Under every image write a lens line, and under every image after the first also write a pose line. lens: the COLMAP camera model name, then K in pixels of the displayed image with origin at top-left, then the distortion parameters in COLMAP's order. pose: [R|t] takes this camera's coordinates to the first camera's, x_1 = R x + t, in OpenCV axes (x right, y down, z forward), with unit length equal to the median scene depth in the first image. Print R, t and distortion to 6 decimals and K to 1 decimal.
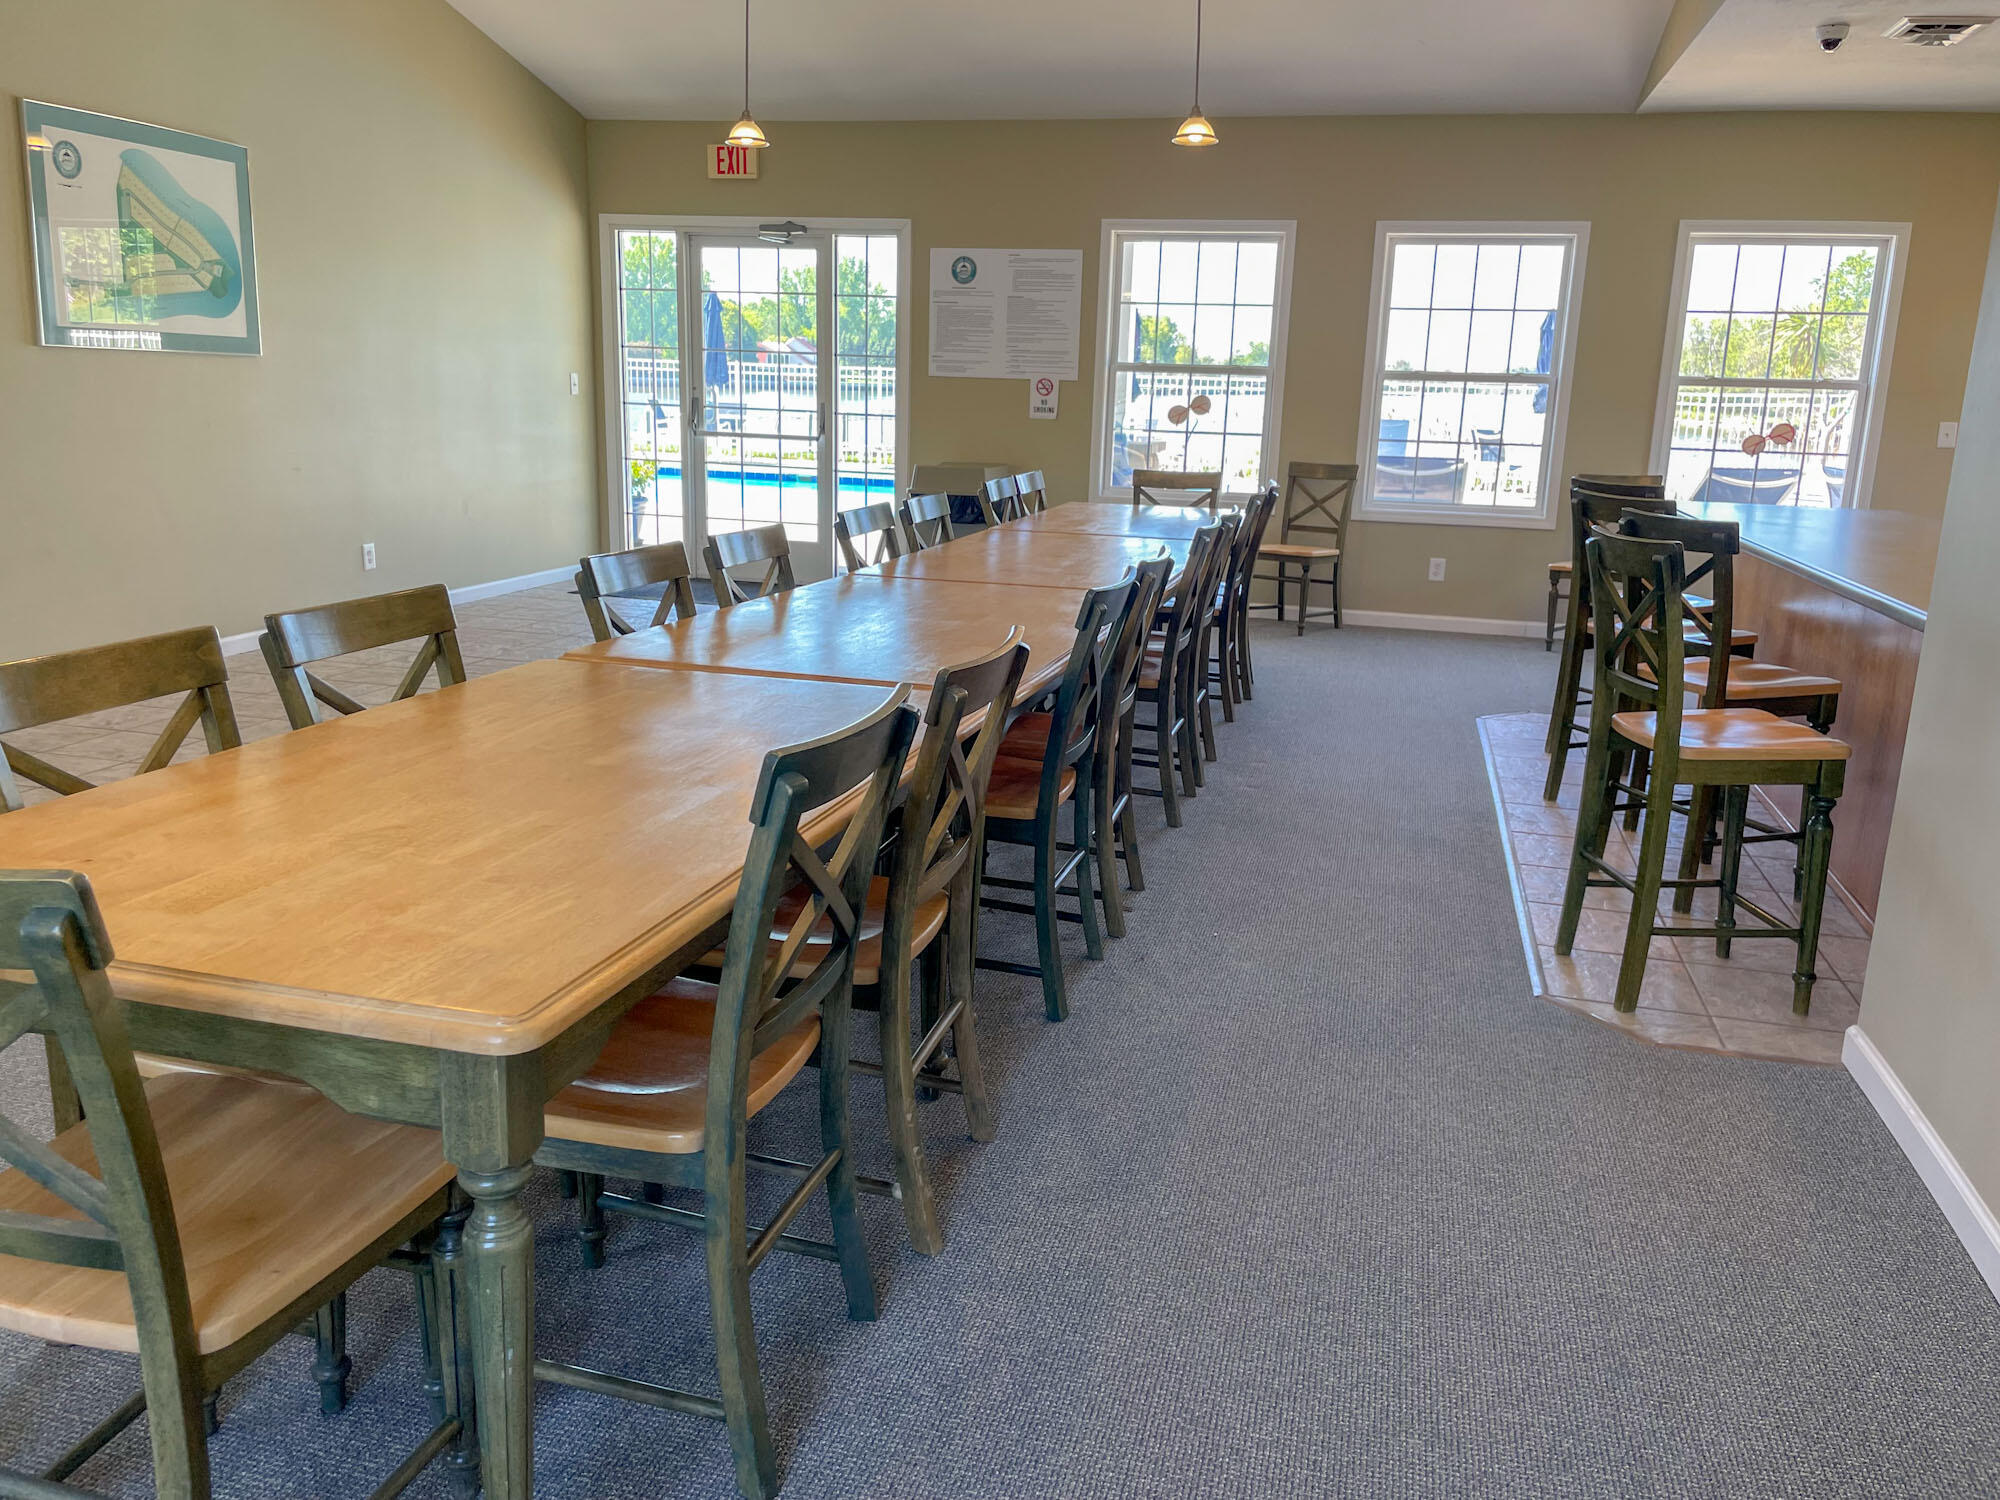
lens RADIAL K [[1526.3, 0, 1000.0], [0, 1526.3, 750.0], [0, 0, 1]] dist [0.058385, -0.085326]
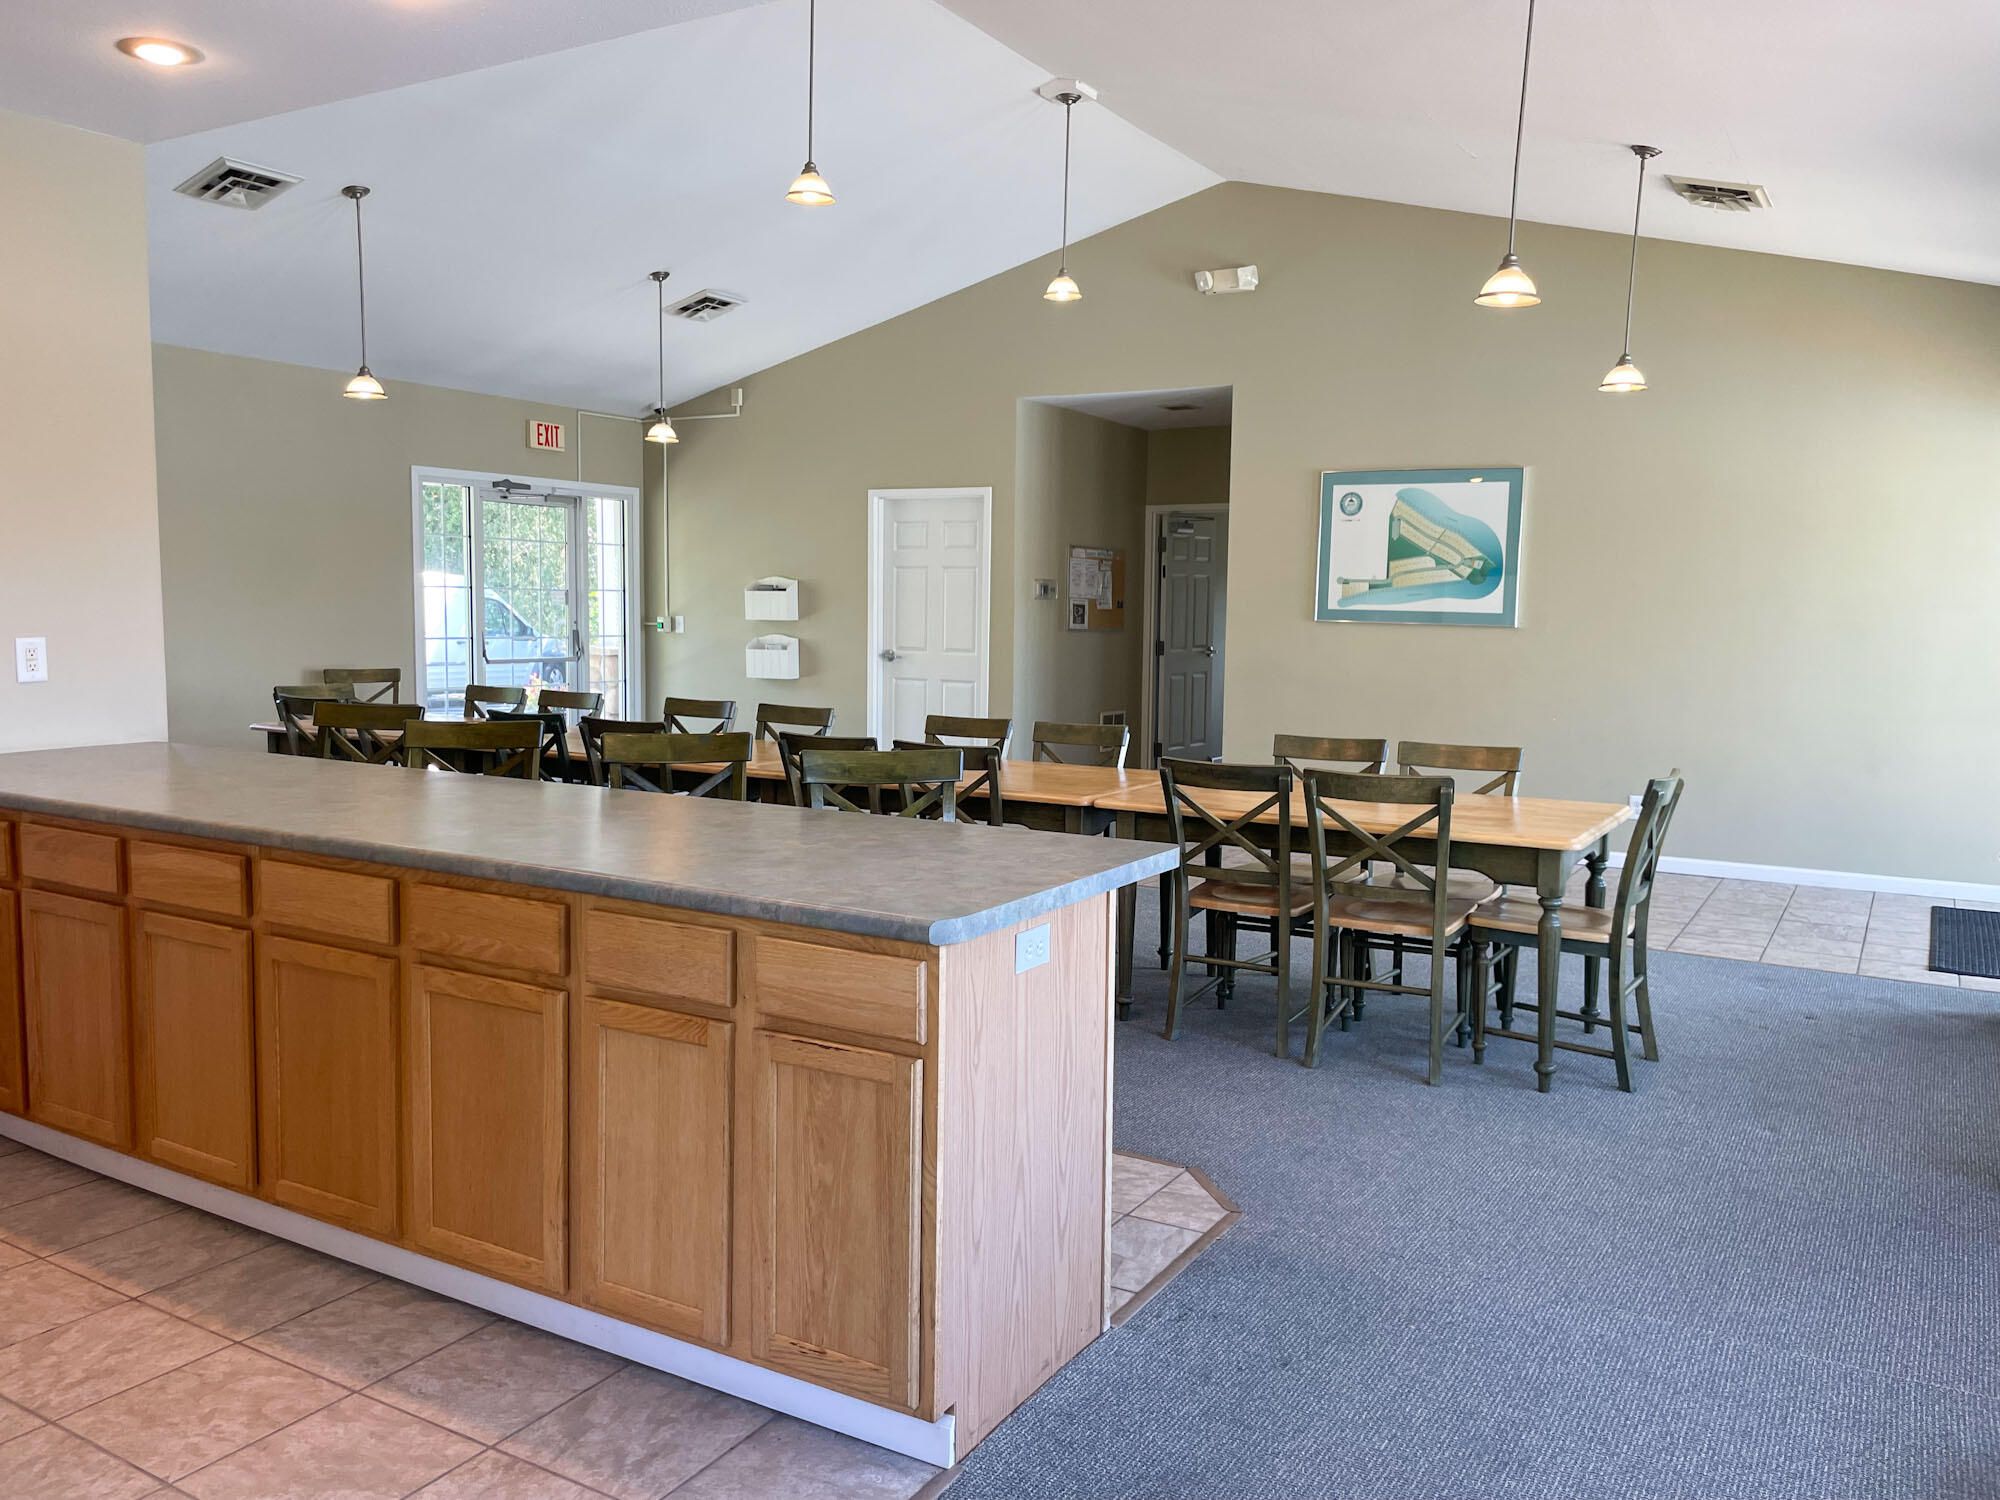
lens RADIAL K [[1526.3, 0, 1000.0], [0, 1526.3, 750.0], [0, 0, 1]] dist [0.058385, -0.085326]
pose [[-0.289673, 0.056375, -0.955464, 0.882303], [-0.251624, 0.958664, 0.132850, -0.234646], [0.923458, 0.278901, -0.263514, 1.029210]]
